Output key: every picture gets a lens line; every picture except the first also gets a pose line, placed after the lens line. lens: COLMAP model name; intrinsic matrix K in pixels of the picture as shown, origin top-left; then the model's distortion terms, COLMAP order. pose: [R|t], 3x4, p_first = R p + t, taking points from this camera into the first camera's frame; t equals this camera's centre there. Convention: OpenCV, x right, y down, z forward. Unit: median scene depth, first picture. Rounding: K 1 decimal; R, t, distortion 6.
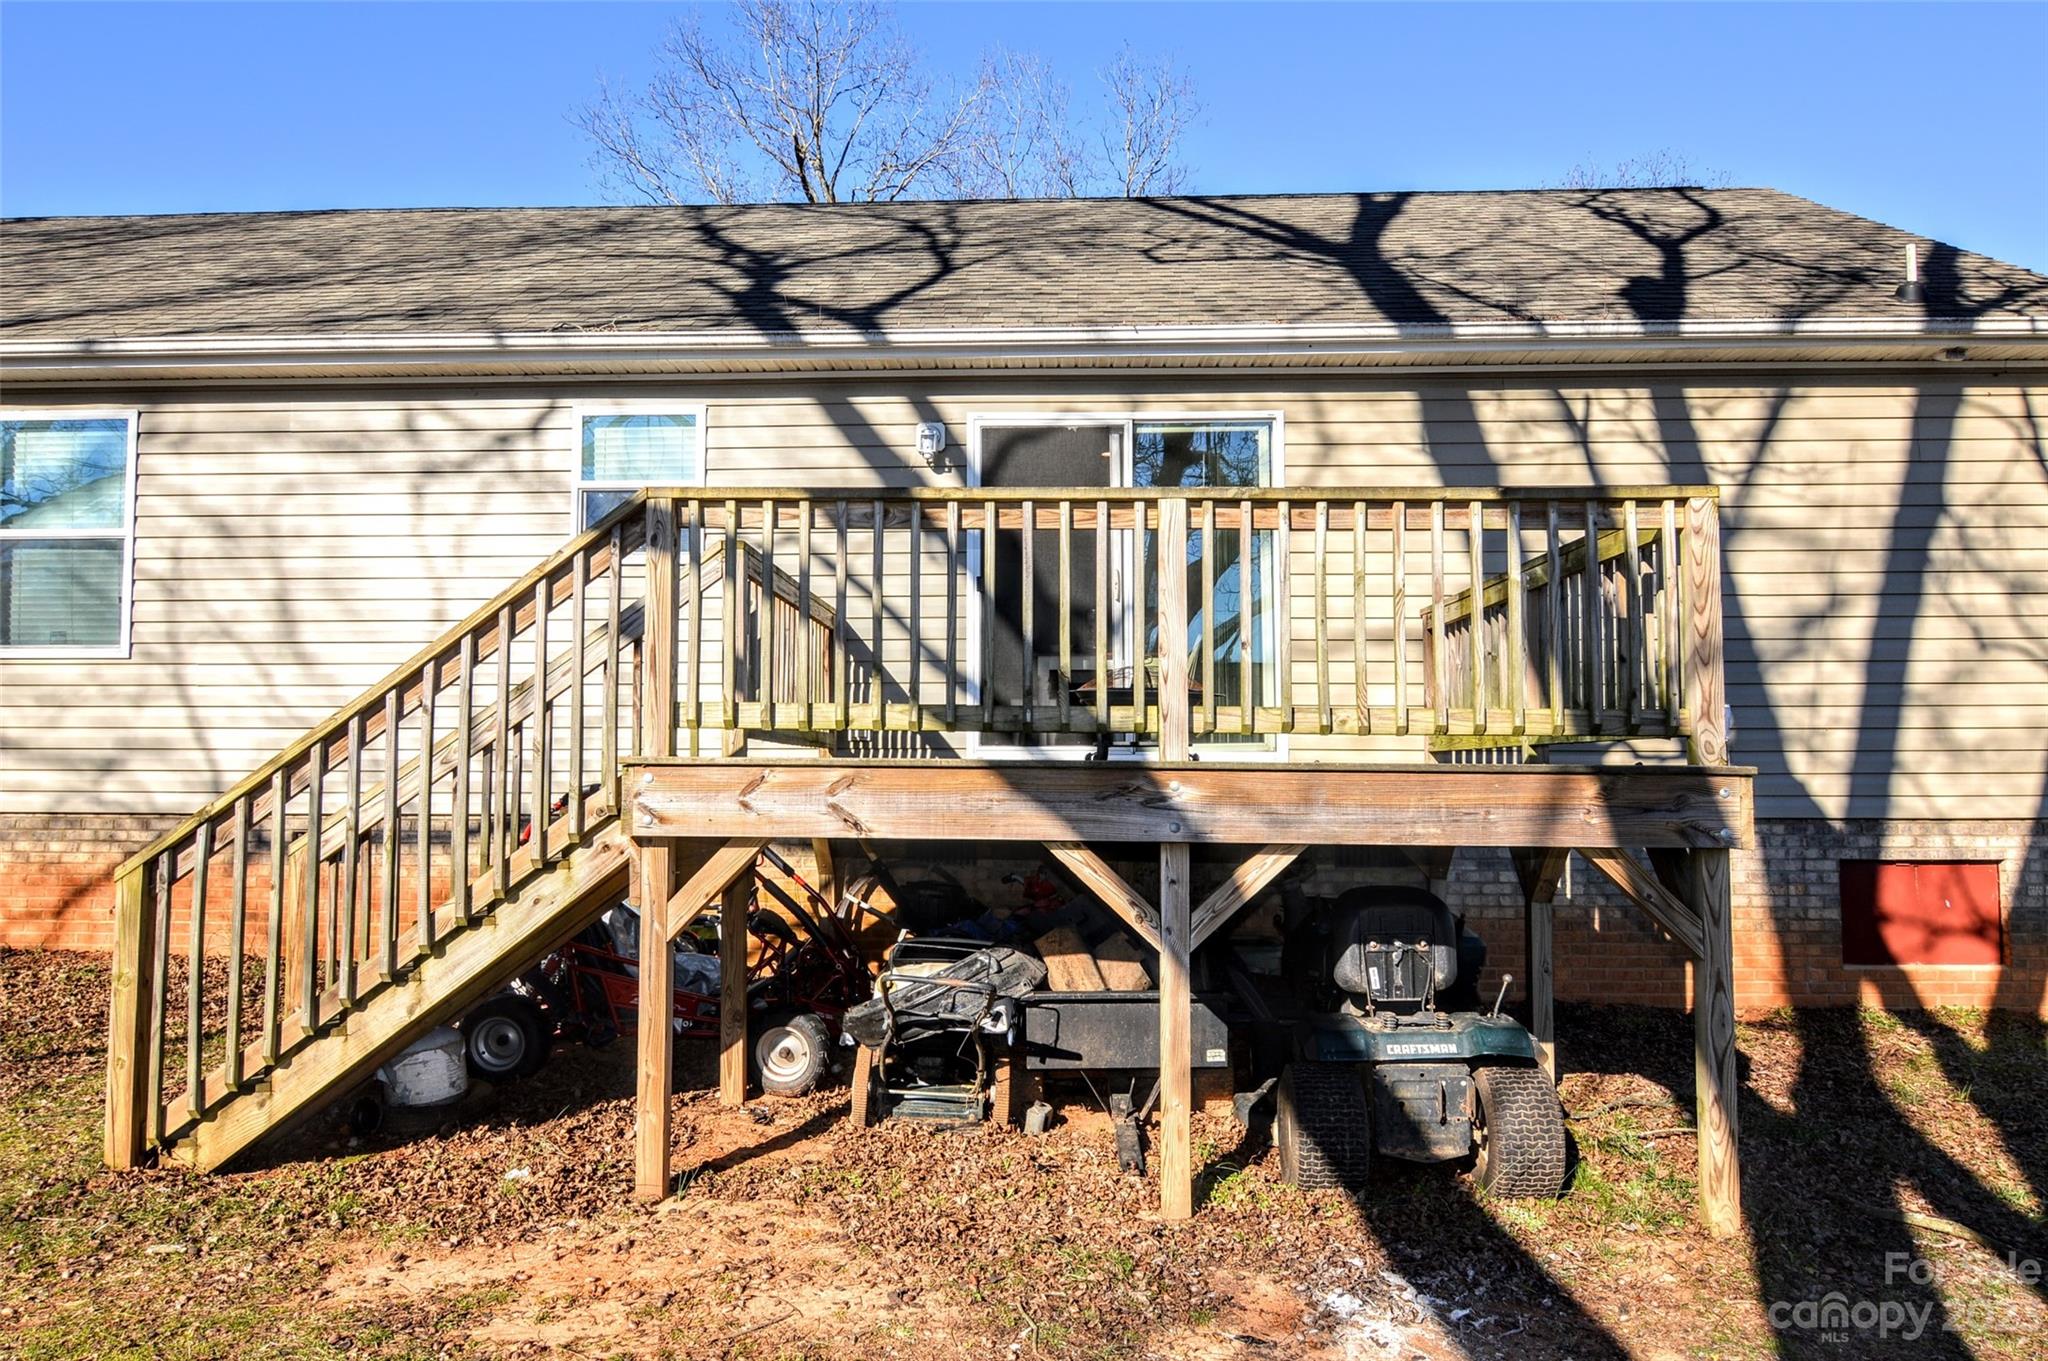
lens RADIAL K [[1411.9, 0, 1024.0], [0, 1411.9, 680.5], [0, 0, 1]] dist [-0.002273, -0.005983]
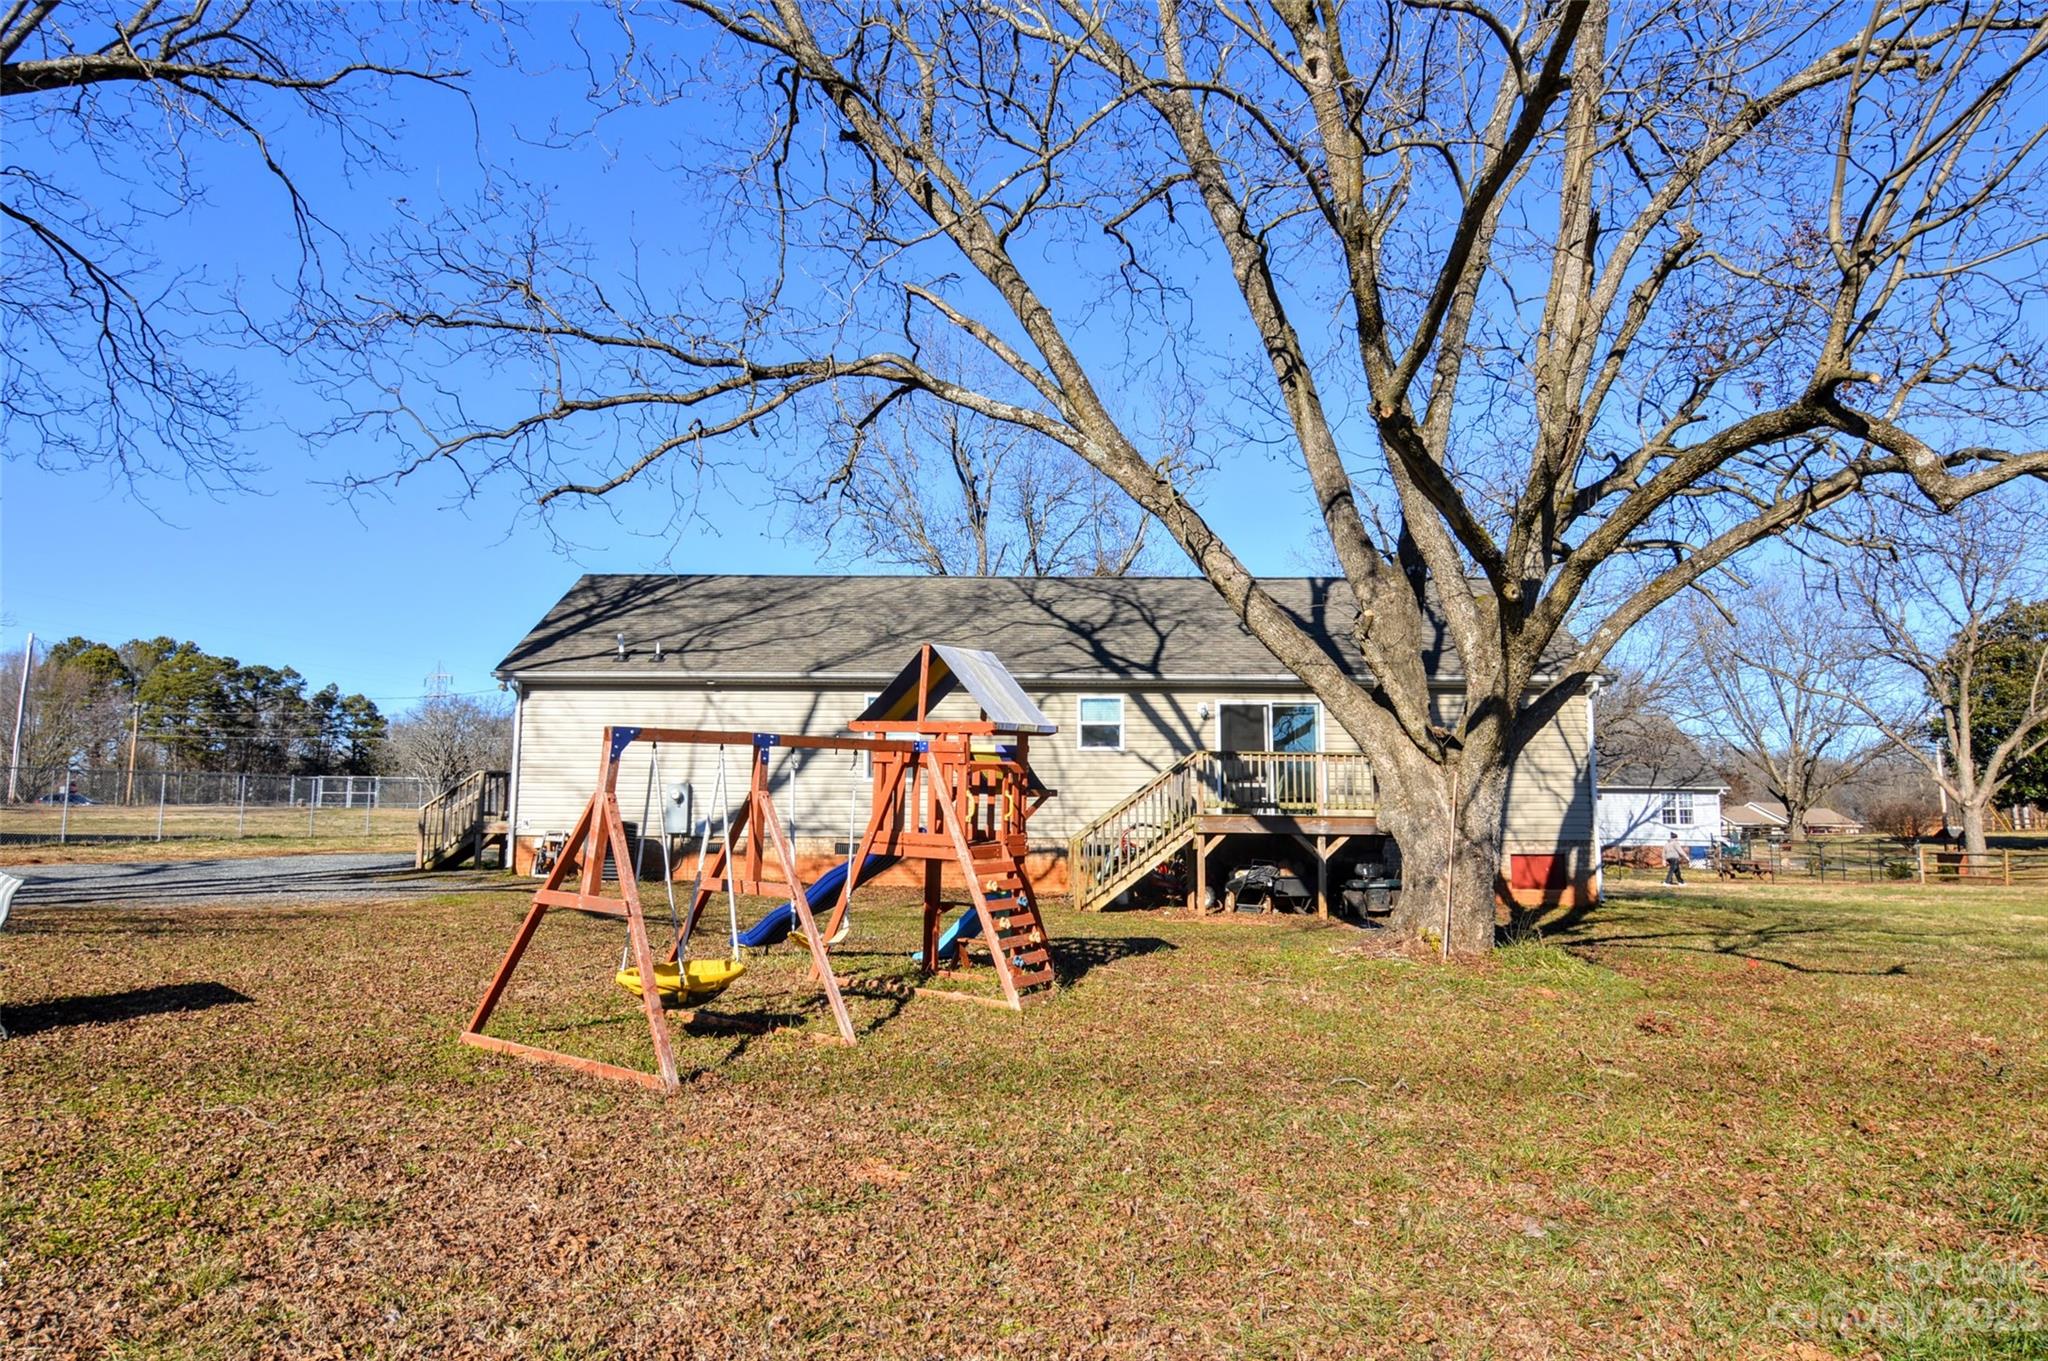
lens RADIAL K [[1302.9, 0, 1024.0], [0, 1302.9, 680.5], [0, 0, 1]] dist [0.006830, 0.001053]
pose [[0.997309, 0.005703, 0.073091, -0.961785], [0.002345, 0.993978, -0.109557, 0.074662], [-0.073276, 0.109434, 0.991289, -2.600773]]
